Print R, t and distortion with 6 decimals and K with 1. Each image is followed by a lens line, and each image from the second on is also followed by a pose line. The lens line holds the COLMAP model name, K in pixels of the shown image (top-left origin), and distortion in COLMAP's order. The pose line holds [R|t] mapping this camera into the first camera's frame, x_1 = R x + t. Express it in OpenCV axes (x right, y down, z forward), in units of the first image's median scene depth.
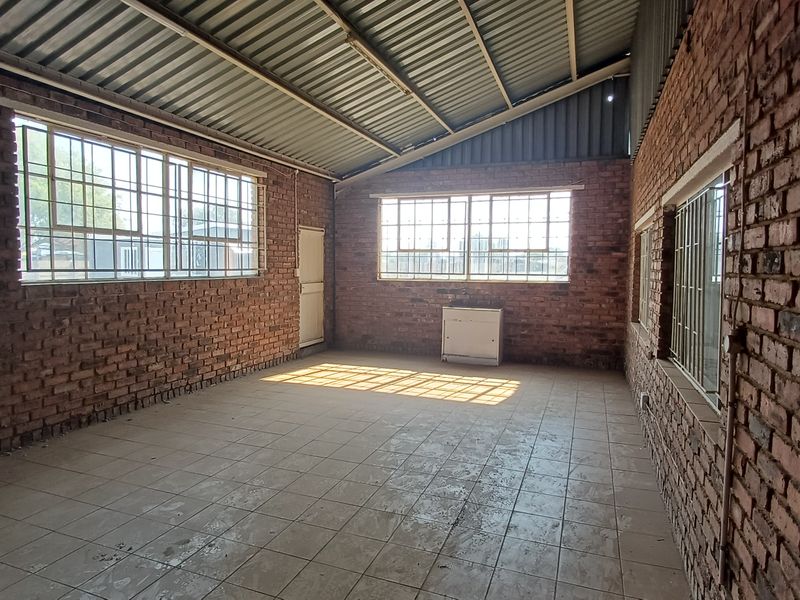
lens RADIAL K [[493.0, 0, 434.9], [0, 493.0, 293.6], [0, 0, 1]] dist [0.004989, -0.002674]
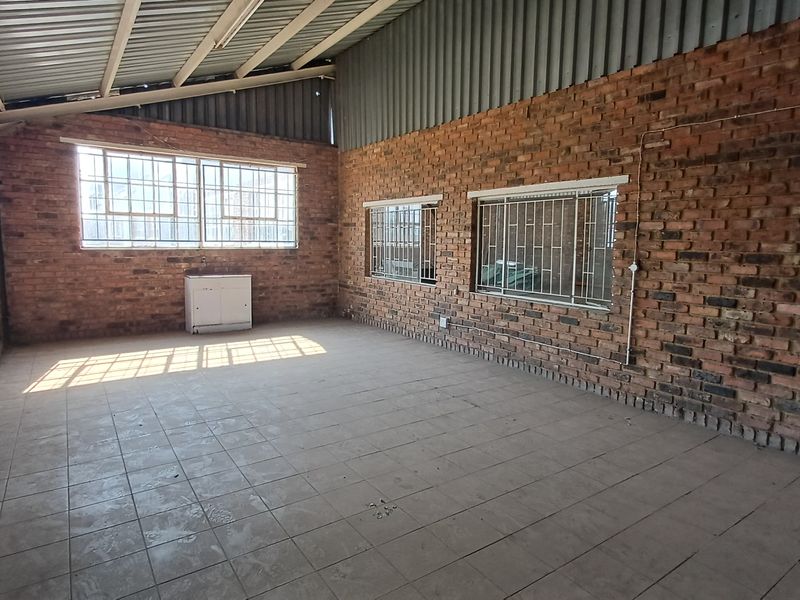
lens RADIAL K [[493.0, 0, 400.8], [0, 493.0, 293.6], [0, 0, 1]] dist [0.004989, -0.002674]
pose [[0.564496, -0.093049, 0.820174, -0.534125], [0.036753, 0.995474, 0.087641, -0.008223], [-0.824617, -0.019330, 0.565361, 0.138663]]
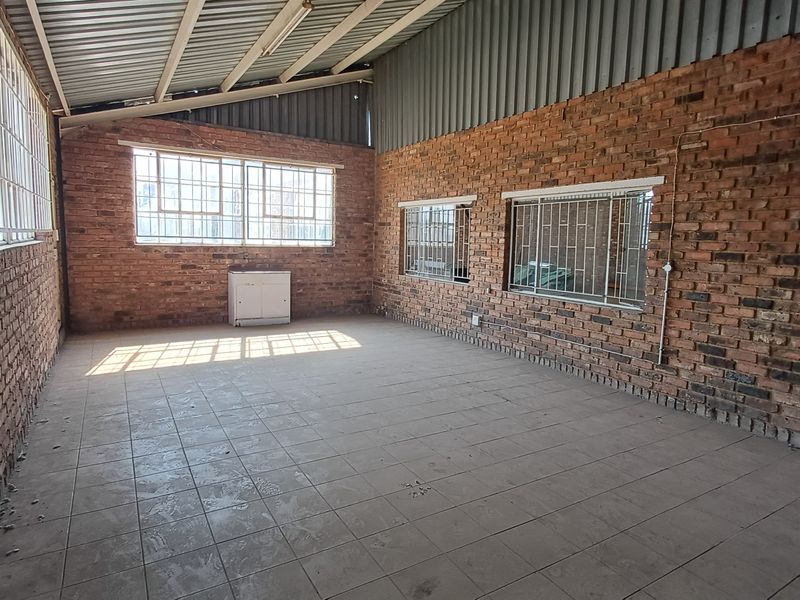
lens RADIAL K [[493.0, 0, 399.5], [0, 493.0, 294.7], [0, 0, 1]] dist [0.004989, -0.002674]
pose [[0.616700, -0.083371, 0.782771, -0.559817], [0.025541, 0.995971, 0.085956, -0.004074], [-0.786784, -0.033016, 0.616345, 0.128928]]
